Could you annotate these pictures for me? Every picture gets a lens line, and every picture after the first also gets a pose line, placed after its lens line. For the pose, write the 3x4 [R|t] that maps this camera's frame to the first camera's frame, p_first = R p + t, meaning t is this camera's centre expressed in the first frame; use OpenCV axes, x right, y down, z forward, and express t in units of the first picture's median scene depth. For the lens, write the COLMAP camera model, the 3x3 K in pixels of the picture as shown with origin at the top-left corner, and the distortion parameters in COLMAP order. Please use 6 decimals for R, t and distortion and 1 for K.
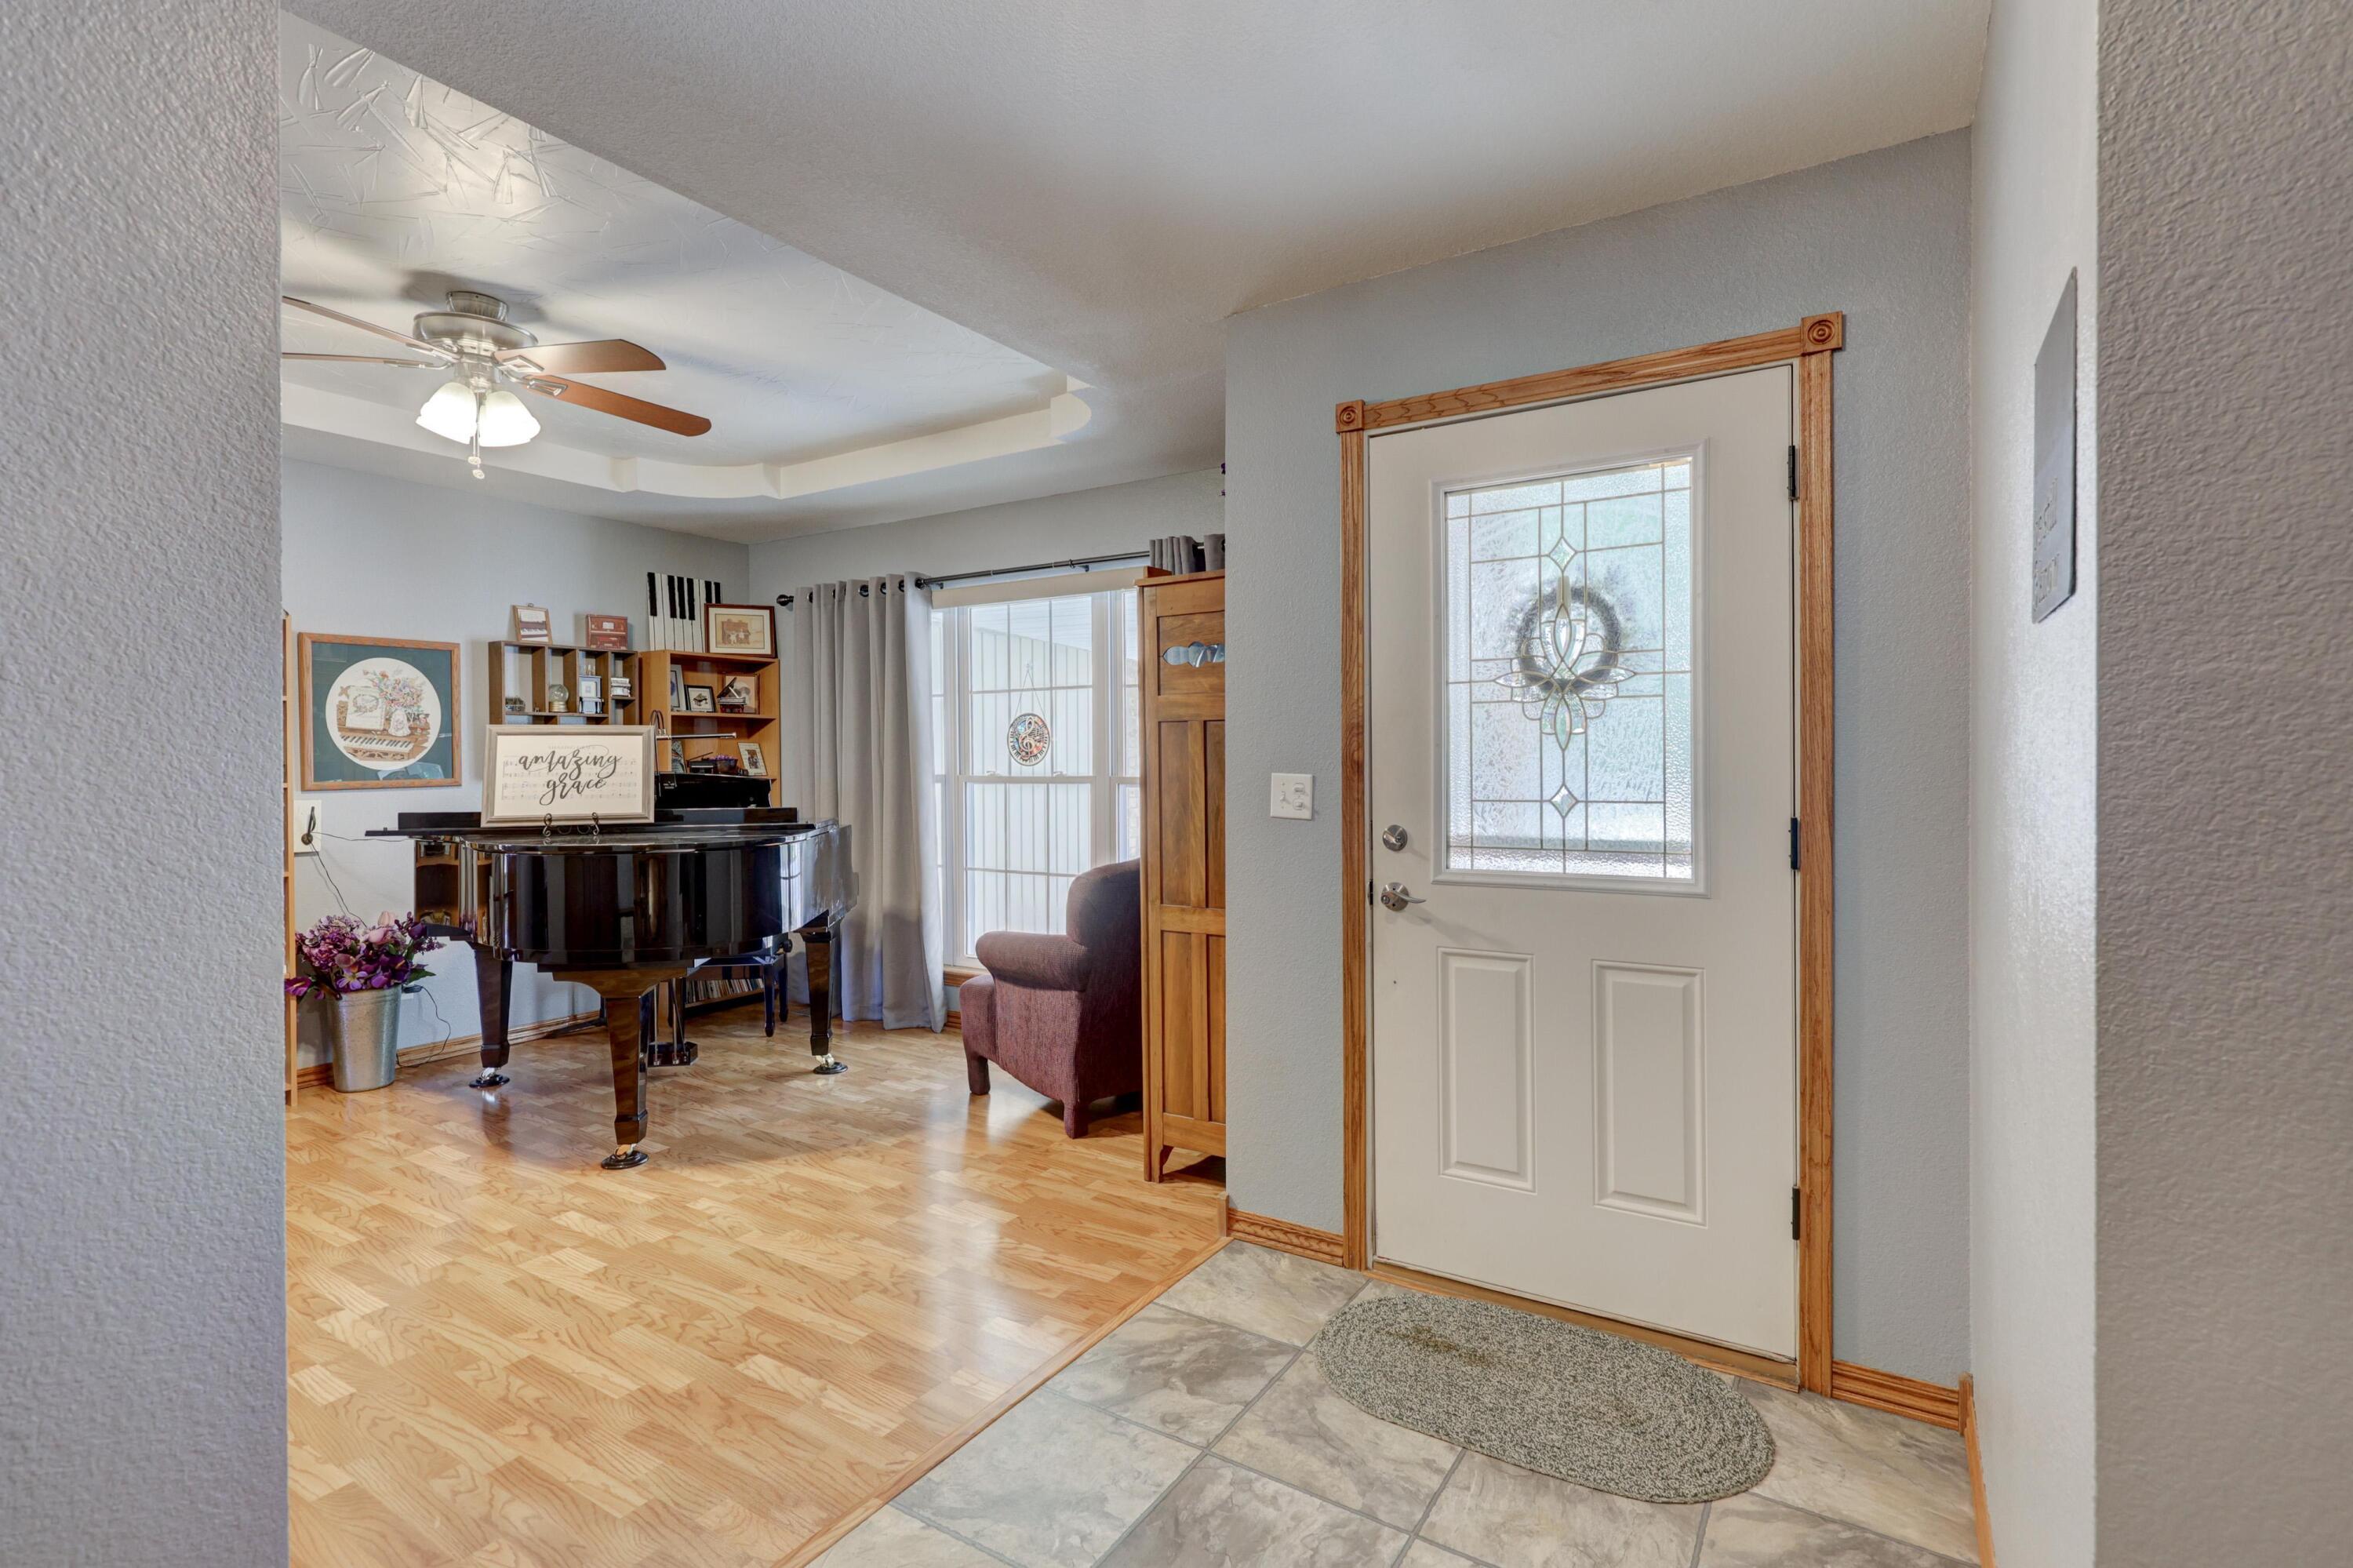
lens RADIAL K [[1075.3, 0, 1198.4], [0, 1075.3, 767.6], [0, 0, 1]] dist [0.000233, -0.001203]
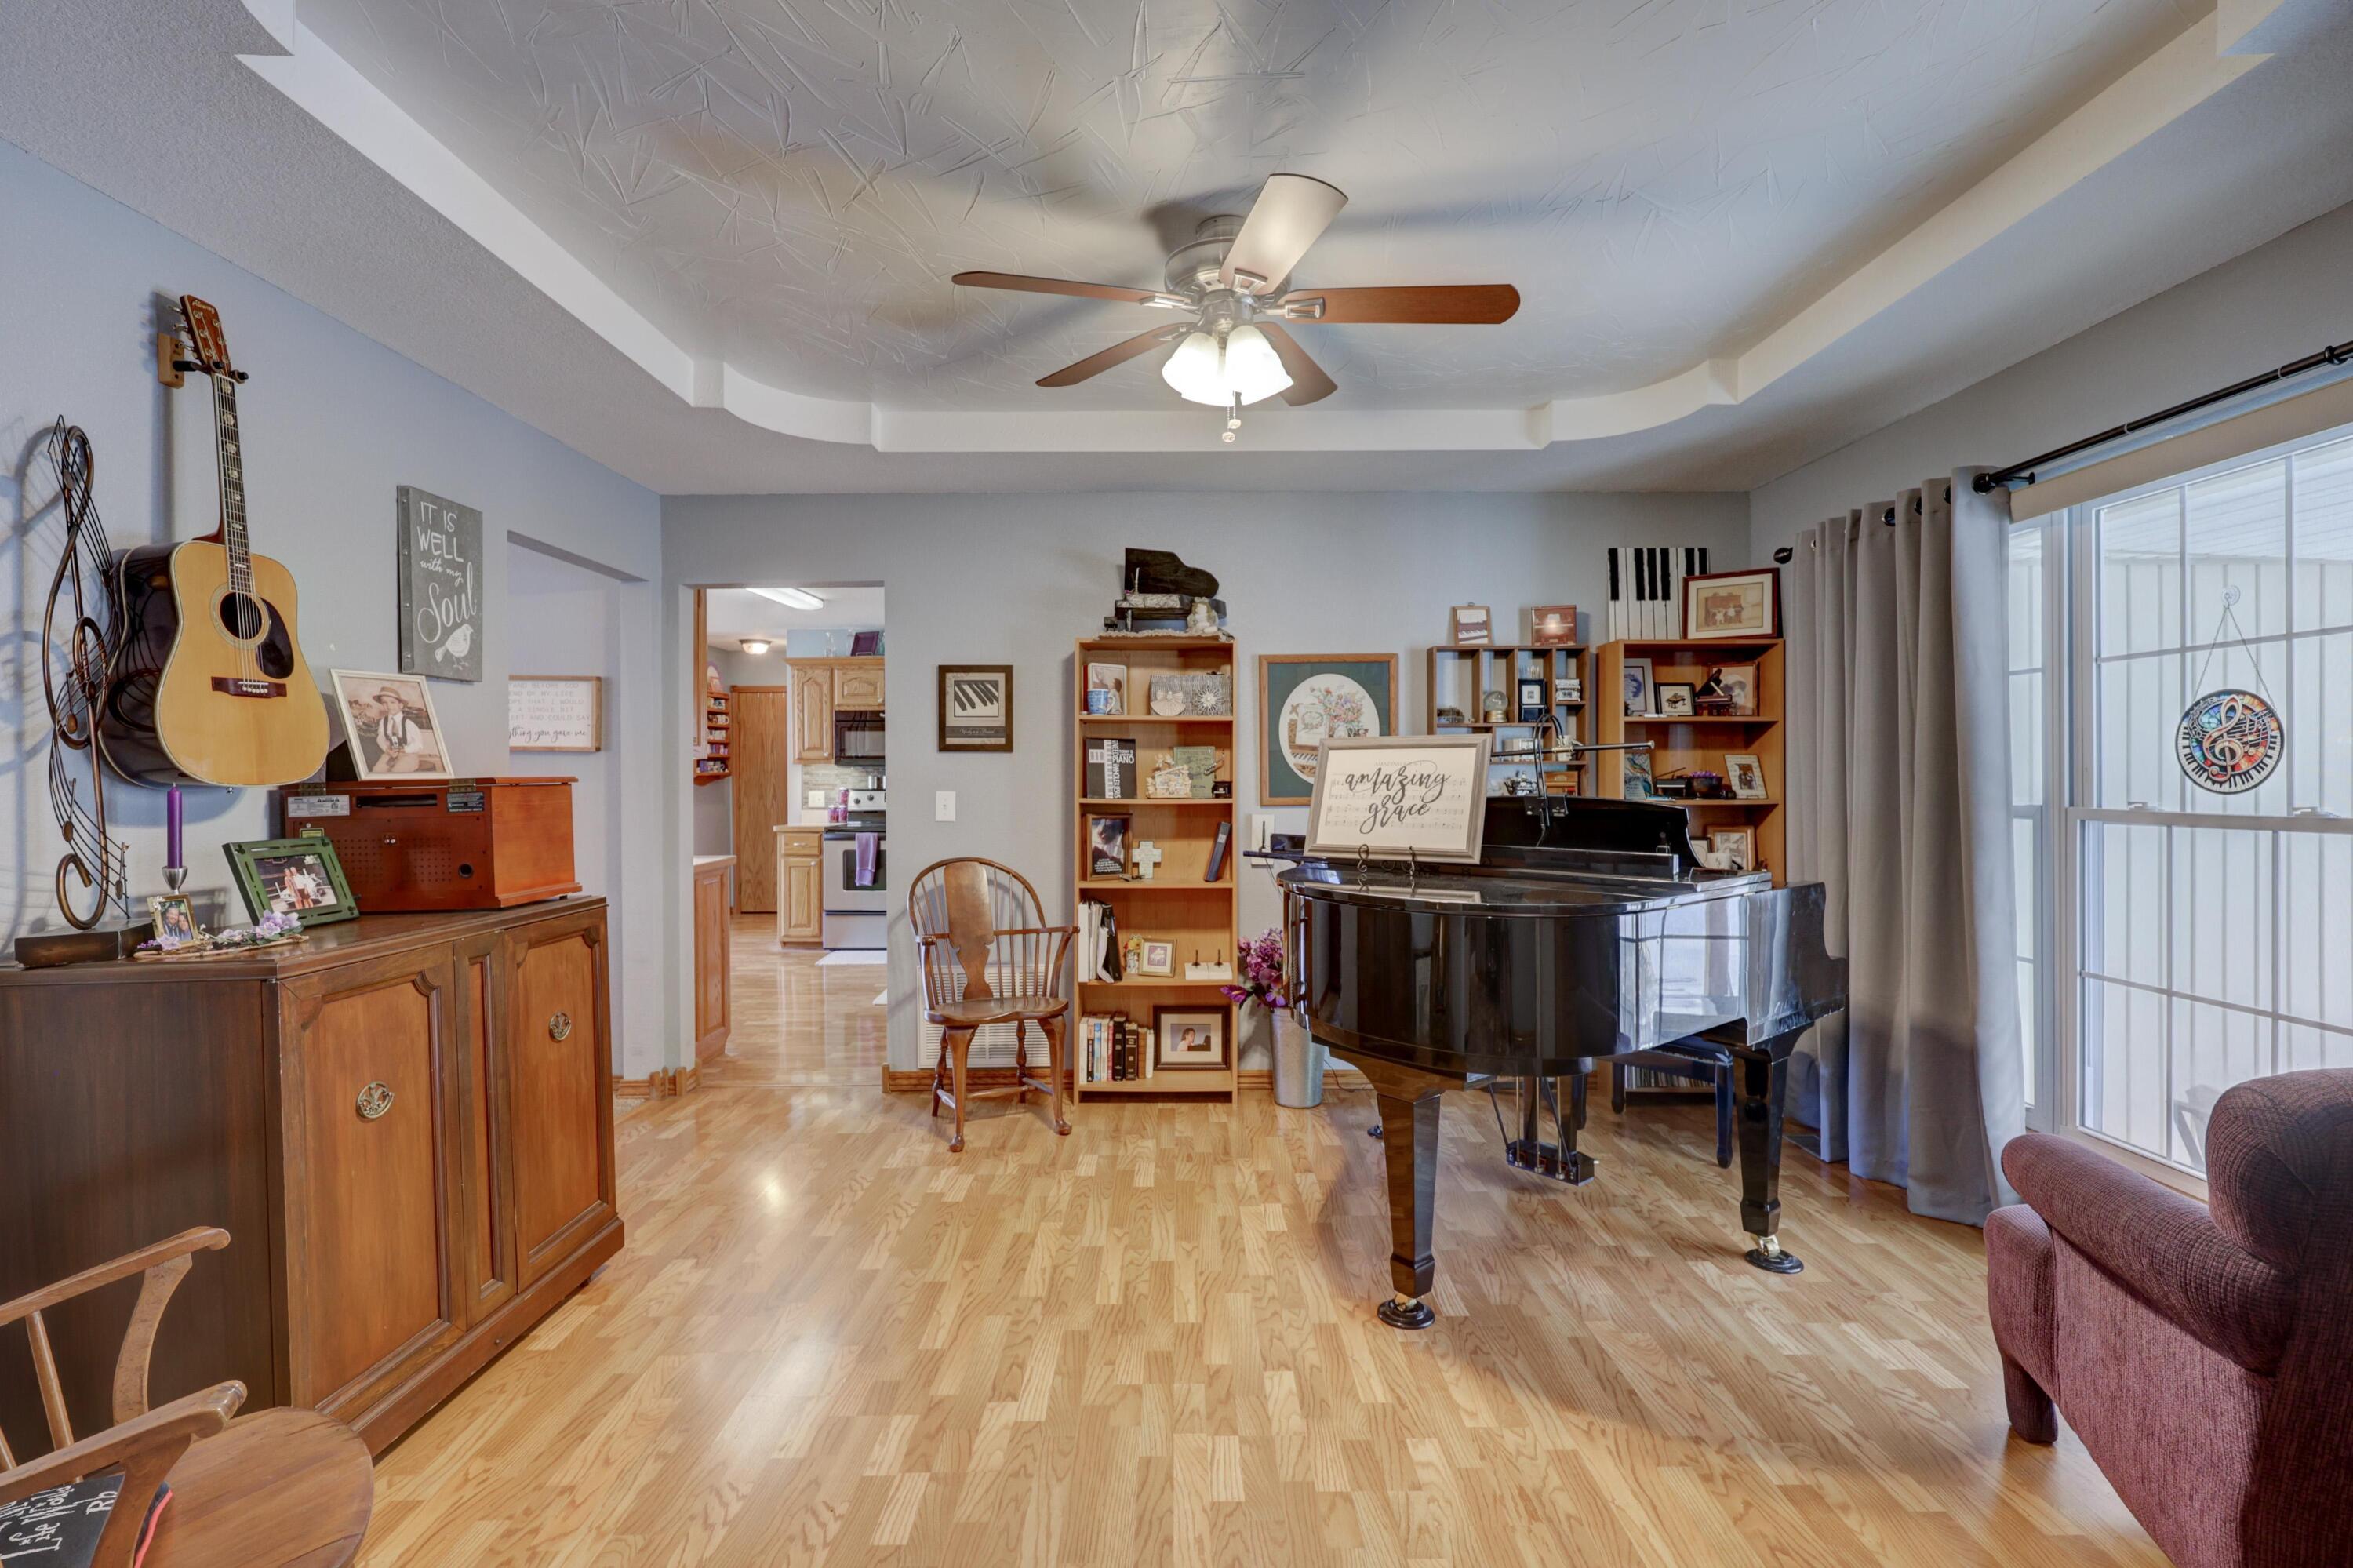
lens RADIAL K [[1075.3, 0, 1182.8], [0, 1075.3, 776.1], [0, 0, 1]] dist [0.000233, -0.001203]
pose [[0.529443, 0.005385, -0.848329, 0.016831], [-0.008843, 0.999961, 0.000828, -0.008208], [0.848300, 0.007064, 0.529469, 0.418725]]
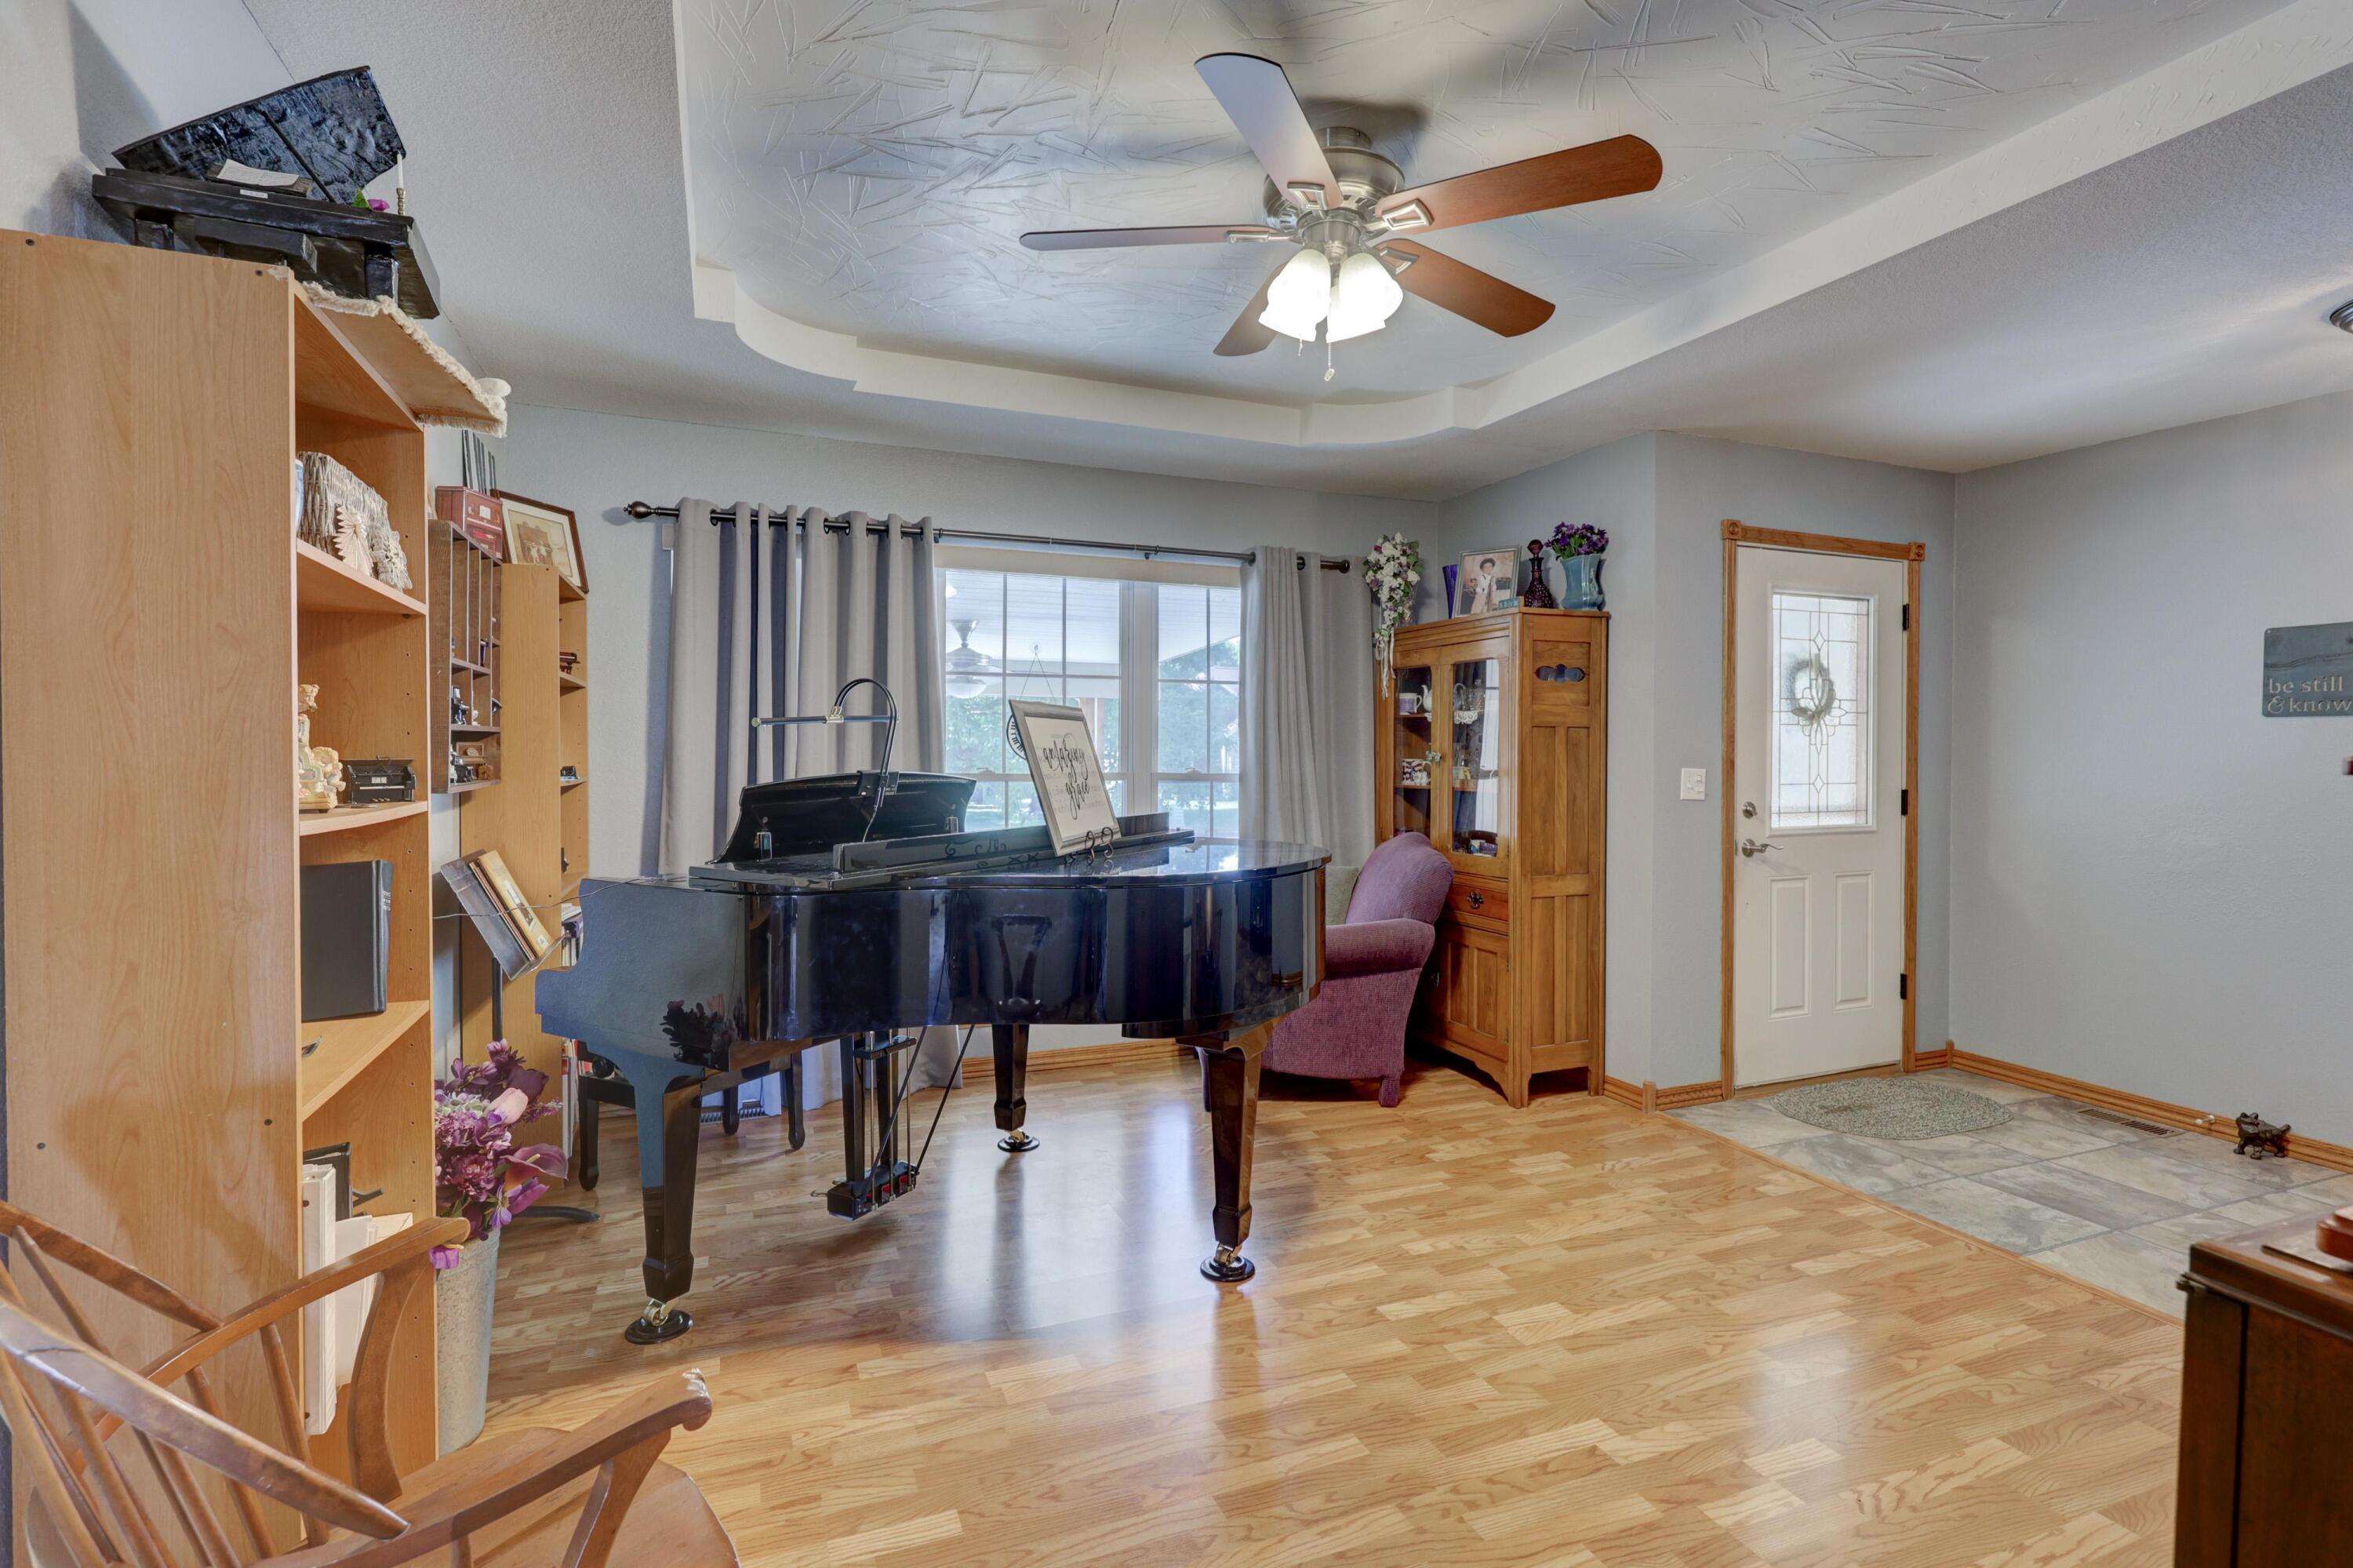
lens RADIAL K [[1075.3, 0, 1174.8], [0, 1075.3, 762.8], [0, 0, 1]] dist [0.000233, -0.001203]
pose [[0.601325, -0.001513, 0.799003, -1.056298], [-0.000897, 0.999996, 0.002568, -0.003659], [-0.799004, -0.002261, 0.601321, 0.501562]]
